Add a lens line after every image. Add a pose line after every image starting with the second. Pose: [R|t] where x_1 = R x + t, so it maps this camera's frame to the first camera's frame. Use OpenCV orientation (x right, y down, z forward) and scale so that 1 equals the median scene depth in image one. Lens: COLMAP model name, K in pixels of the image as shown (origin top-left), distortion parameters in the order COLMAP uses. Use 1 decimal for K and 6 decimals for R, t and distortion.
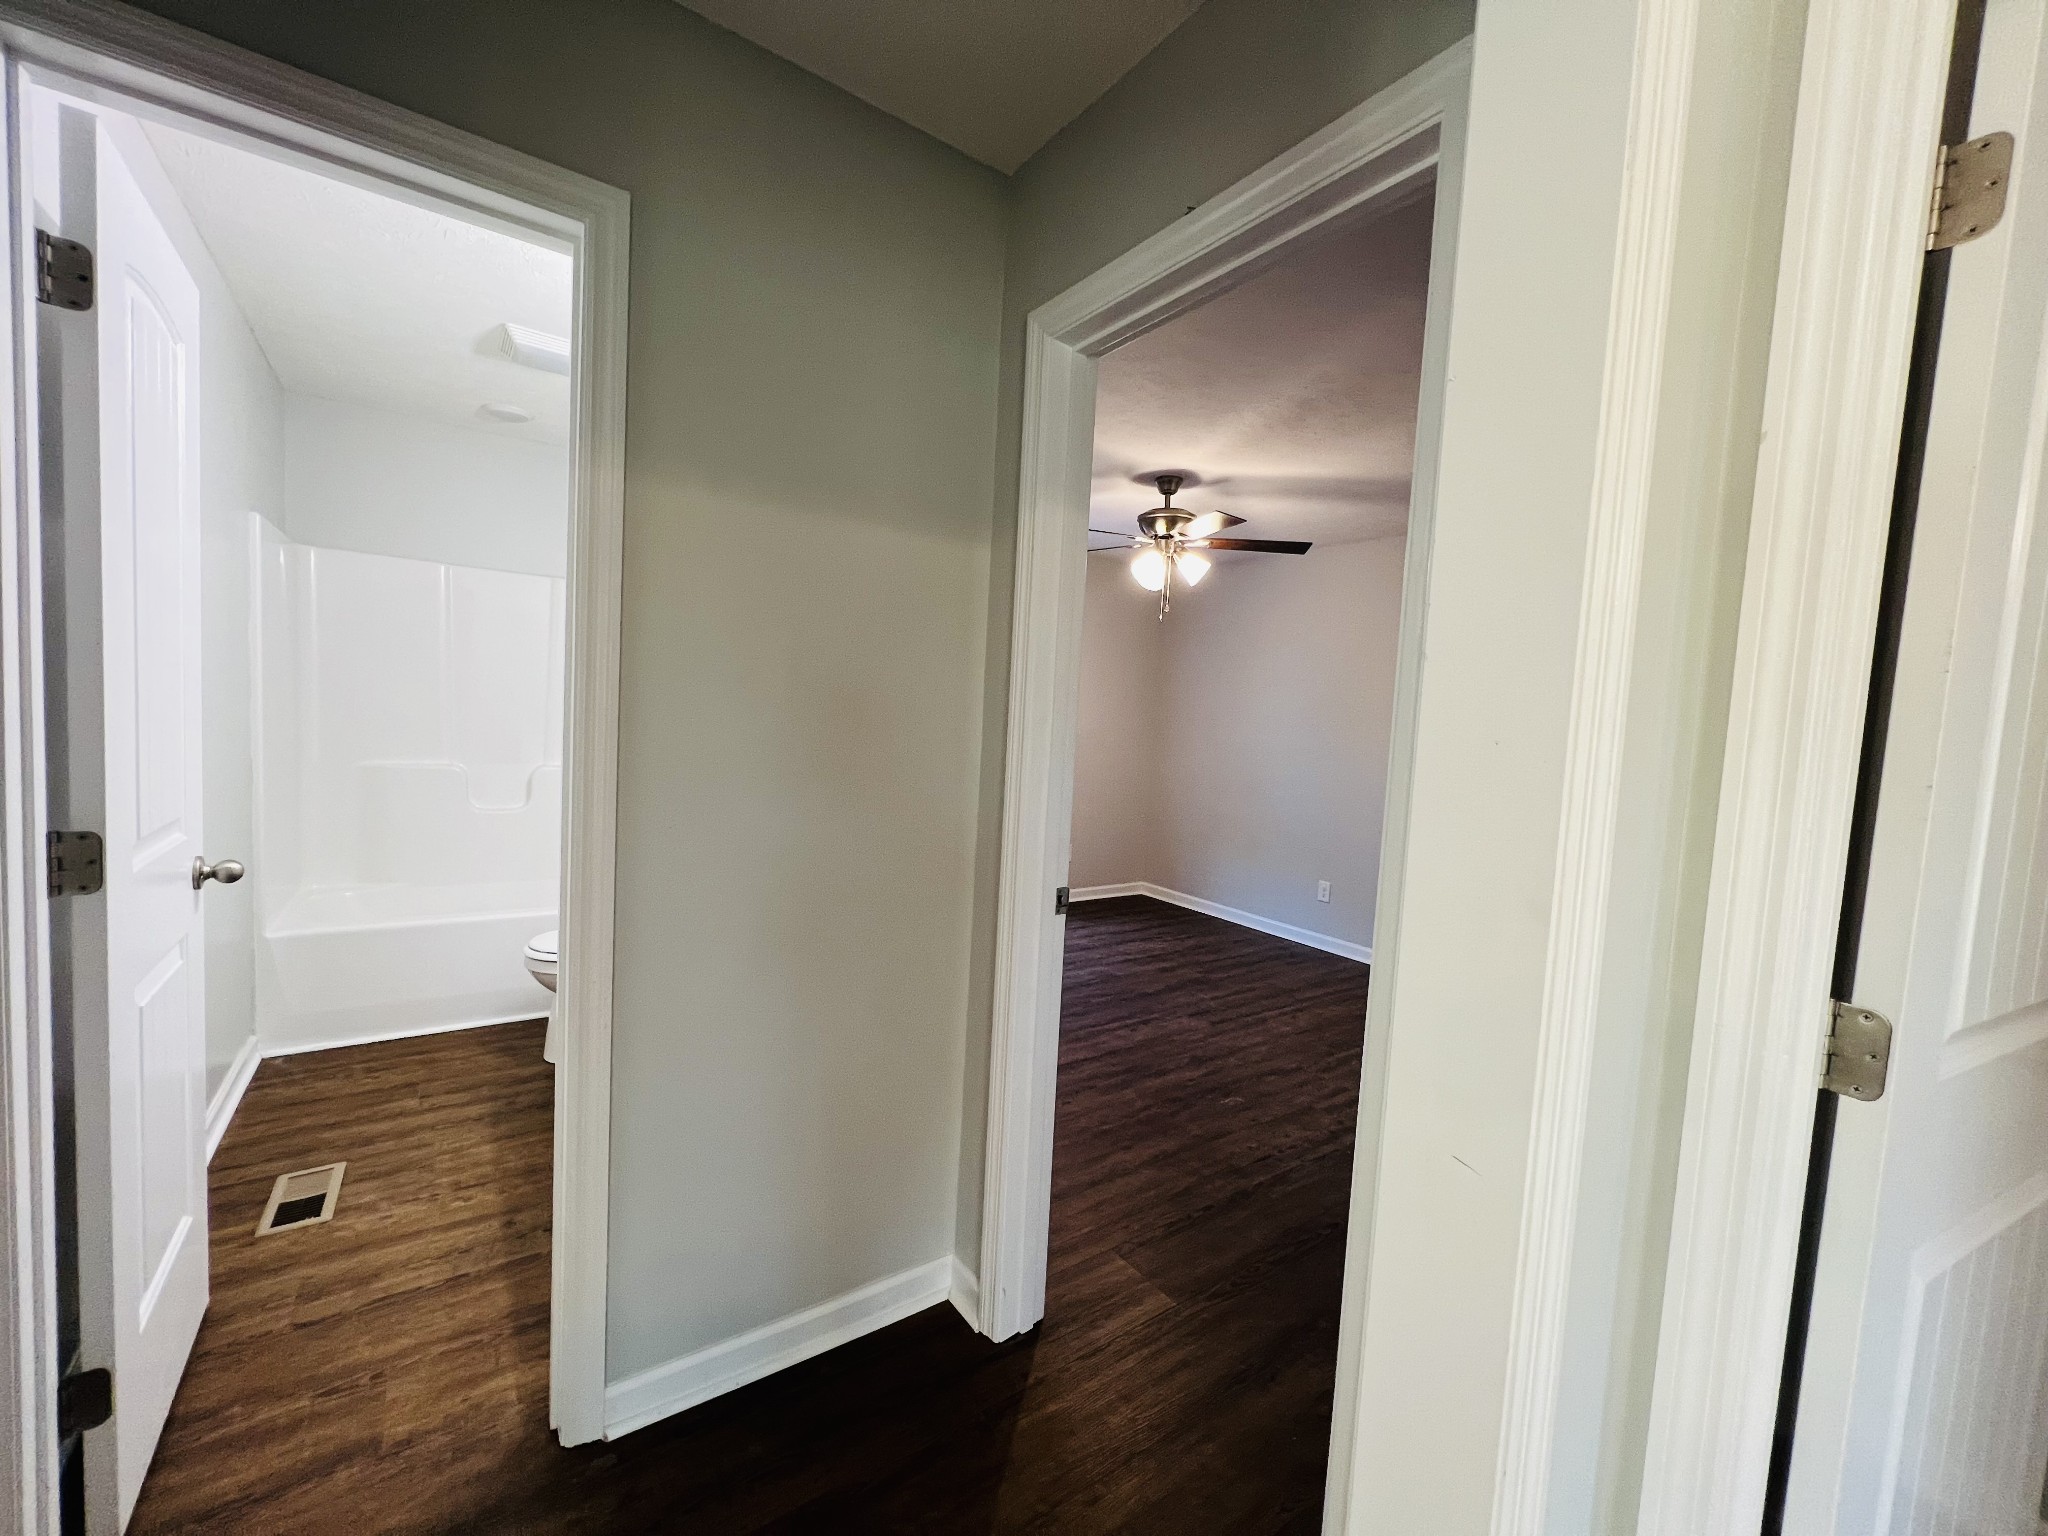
lens RADIAL K [[819.1, 0, 1020.8], [0, 819.1, 770.9], [0, 0, 1]] dist [0.000811, 0.000113]
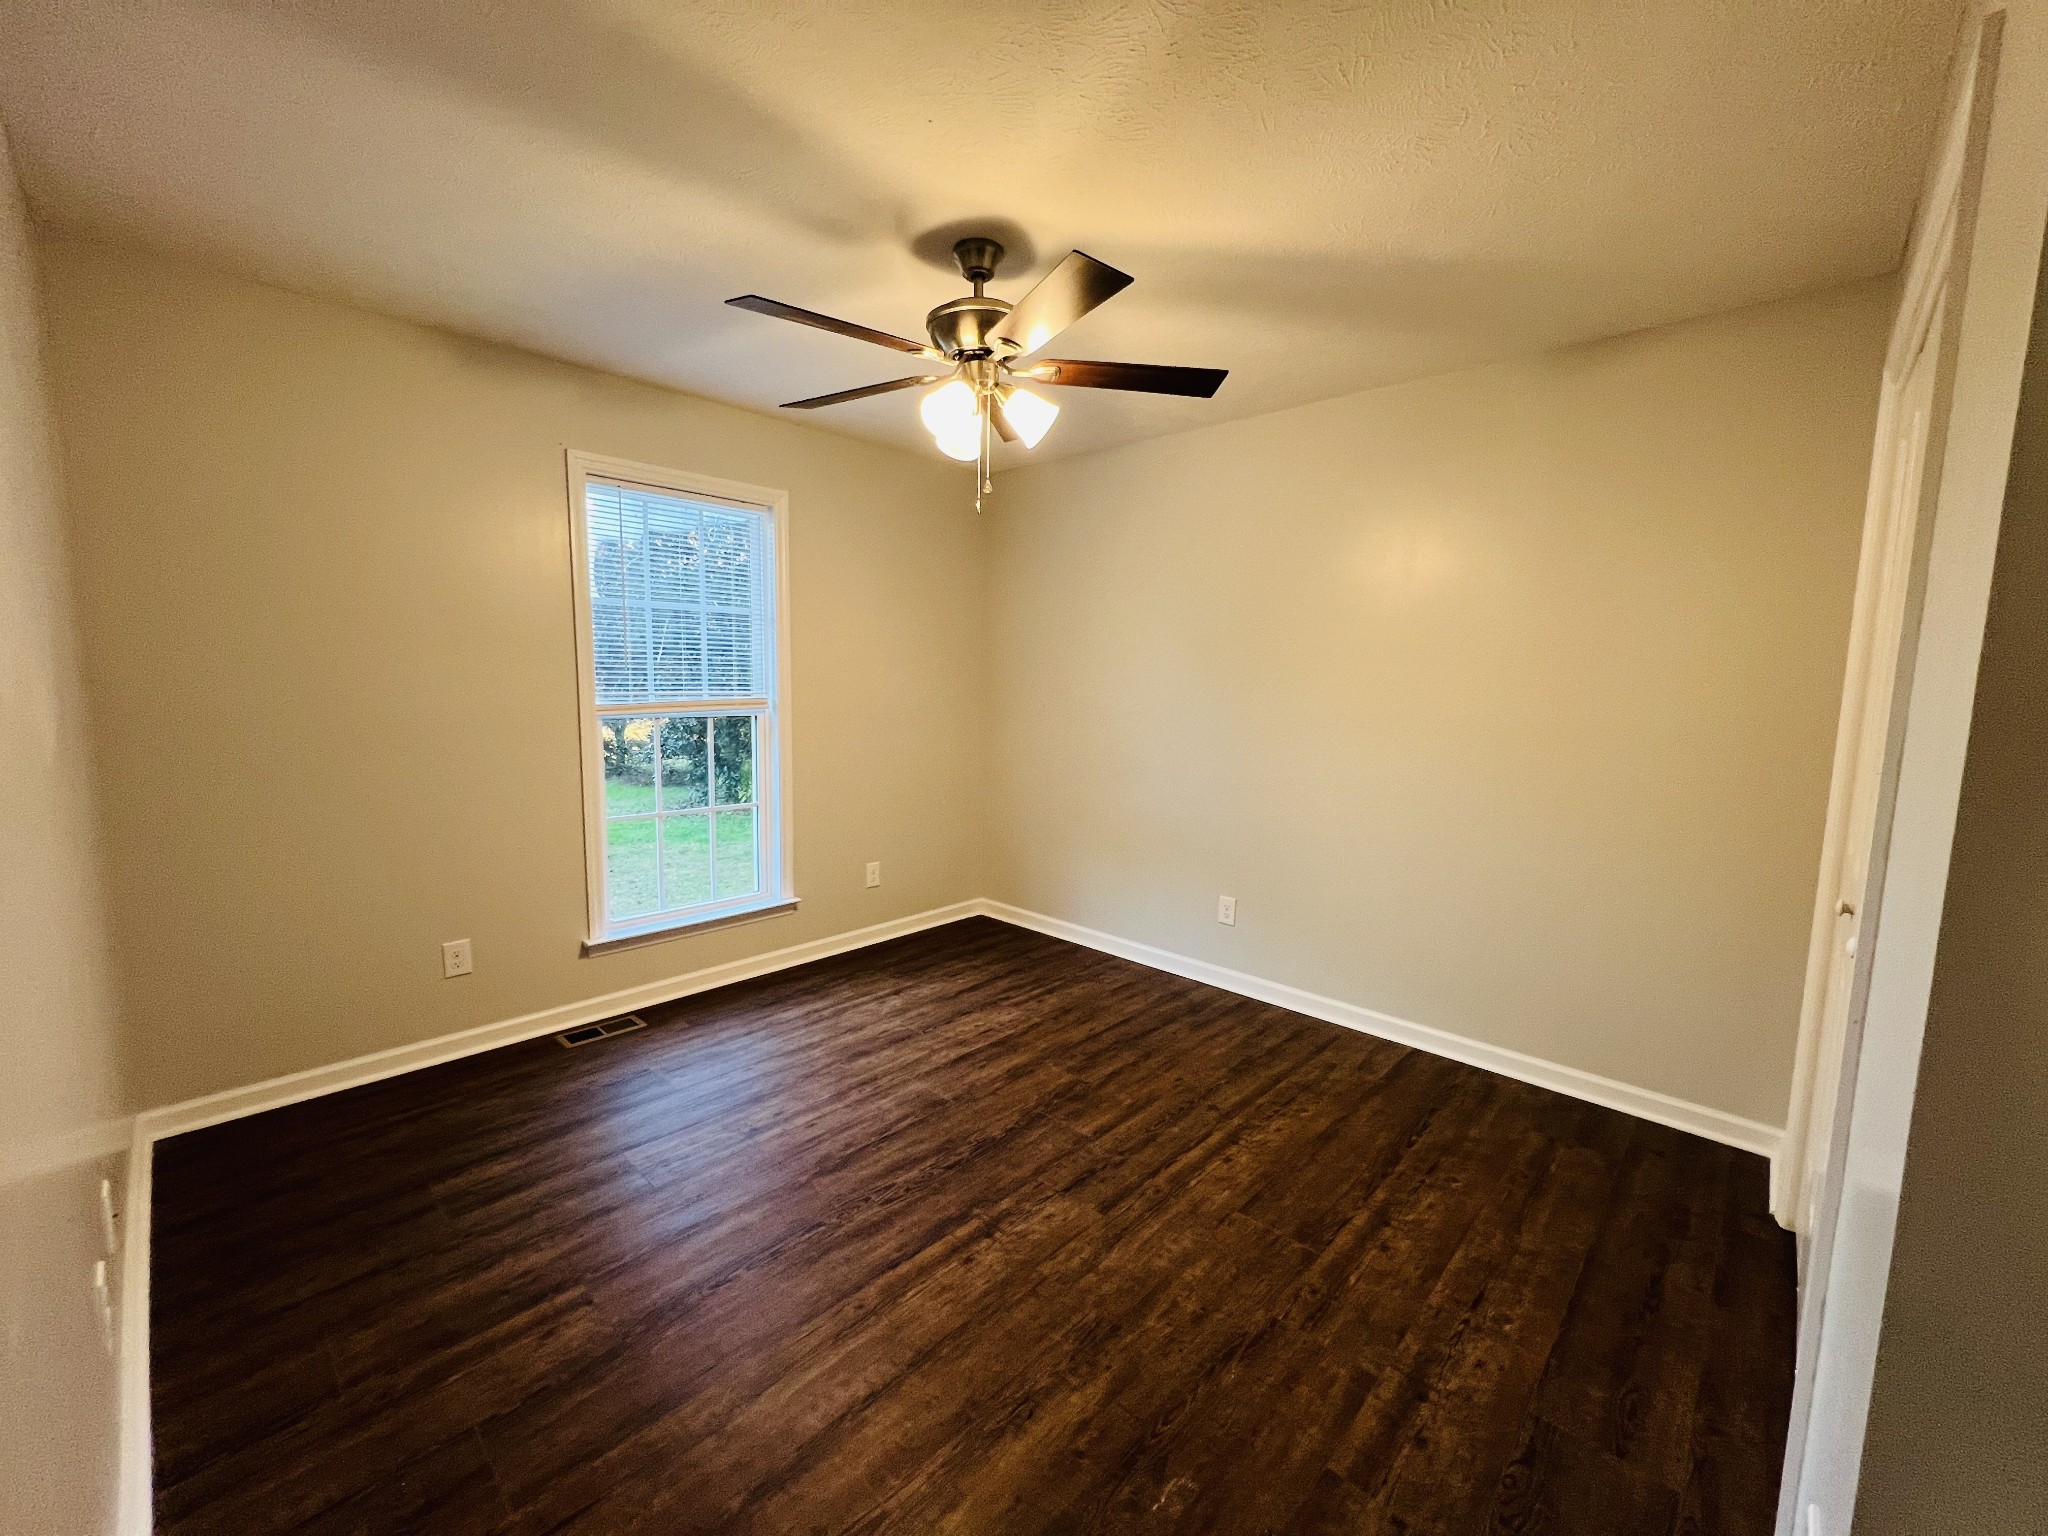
lens RADIAL K [[819.1, 0, 1020.8], [0, 819.1, 770.9], [0, 0, 1]] dist [0.000811, 0.000113]
pose [[0.979987, -0.062634, 0.188950, 0.081340], [0.052687, 0.996970, 0.057219, -0.035379], [-0.191961, -0.046119, 0.980318, 0.431835]]
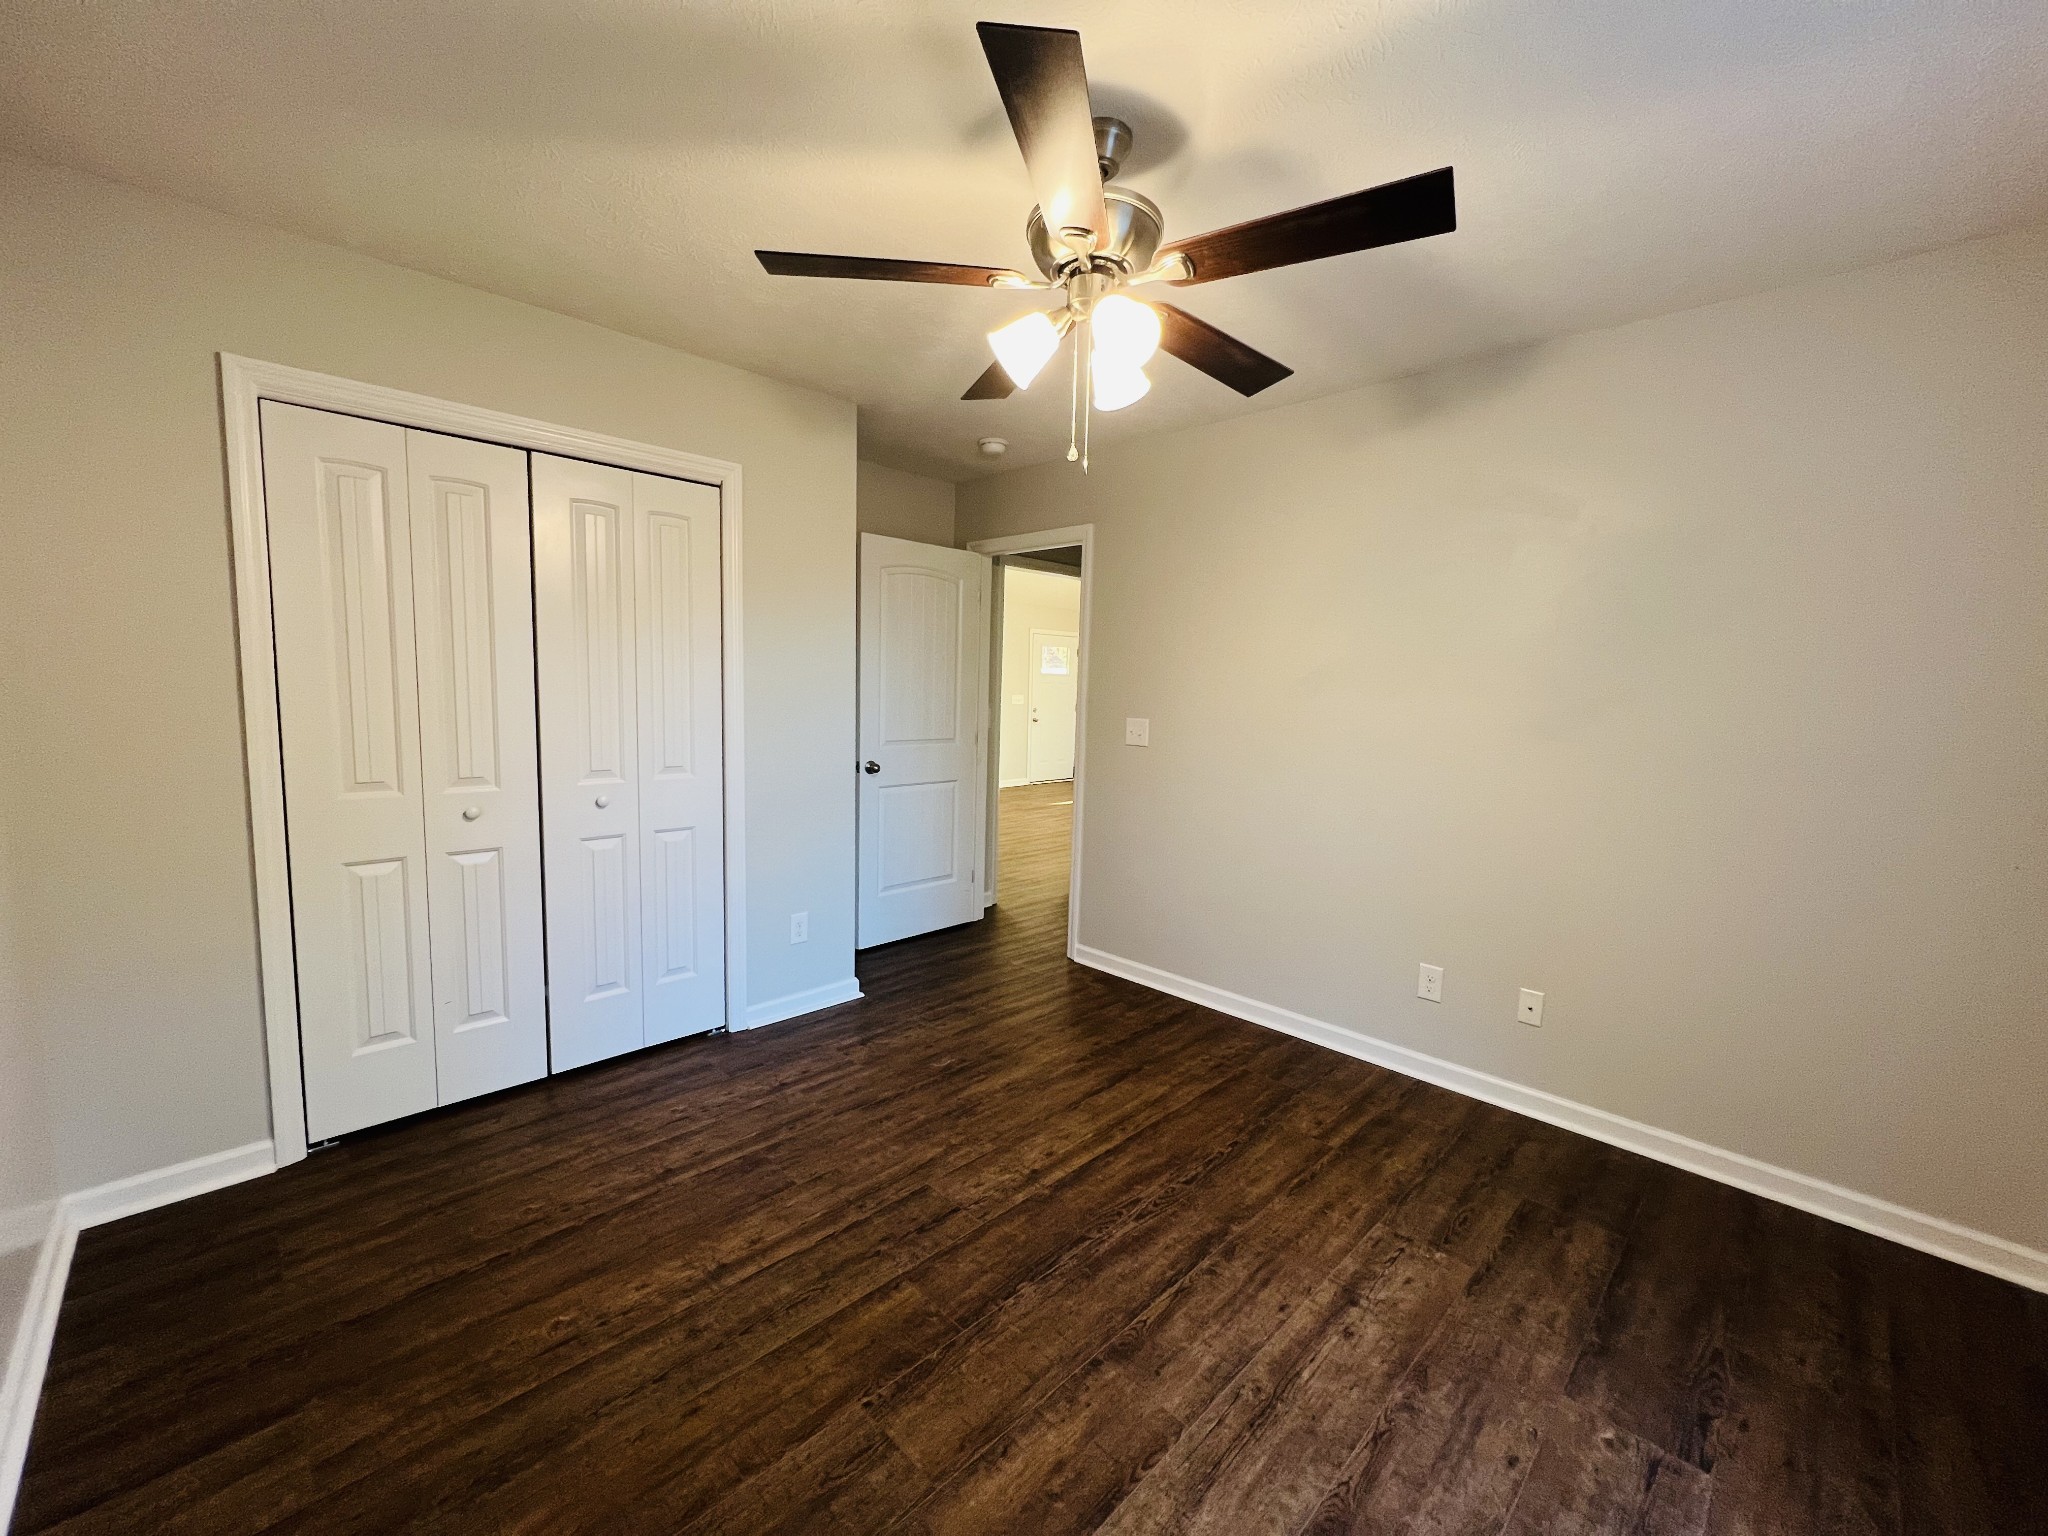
lens RADIAL K [[819.1, 0, 1020.8], [0, 819.1, 770.9], [0, 0, 1]] dist [0.000811, 0.000113]
pose [[-0.983122, -0.063660, -0.171519, 0.272004], [-0.091831, 0.982561, 0.161681, -0.092719], [0.158235, 0.174703, -0.971823, 1.461751]]
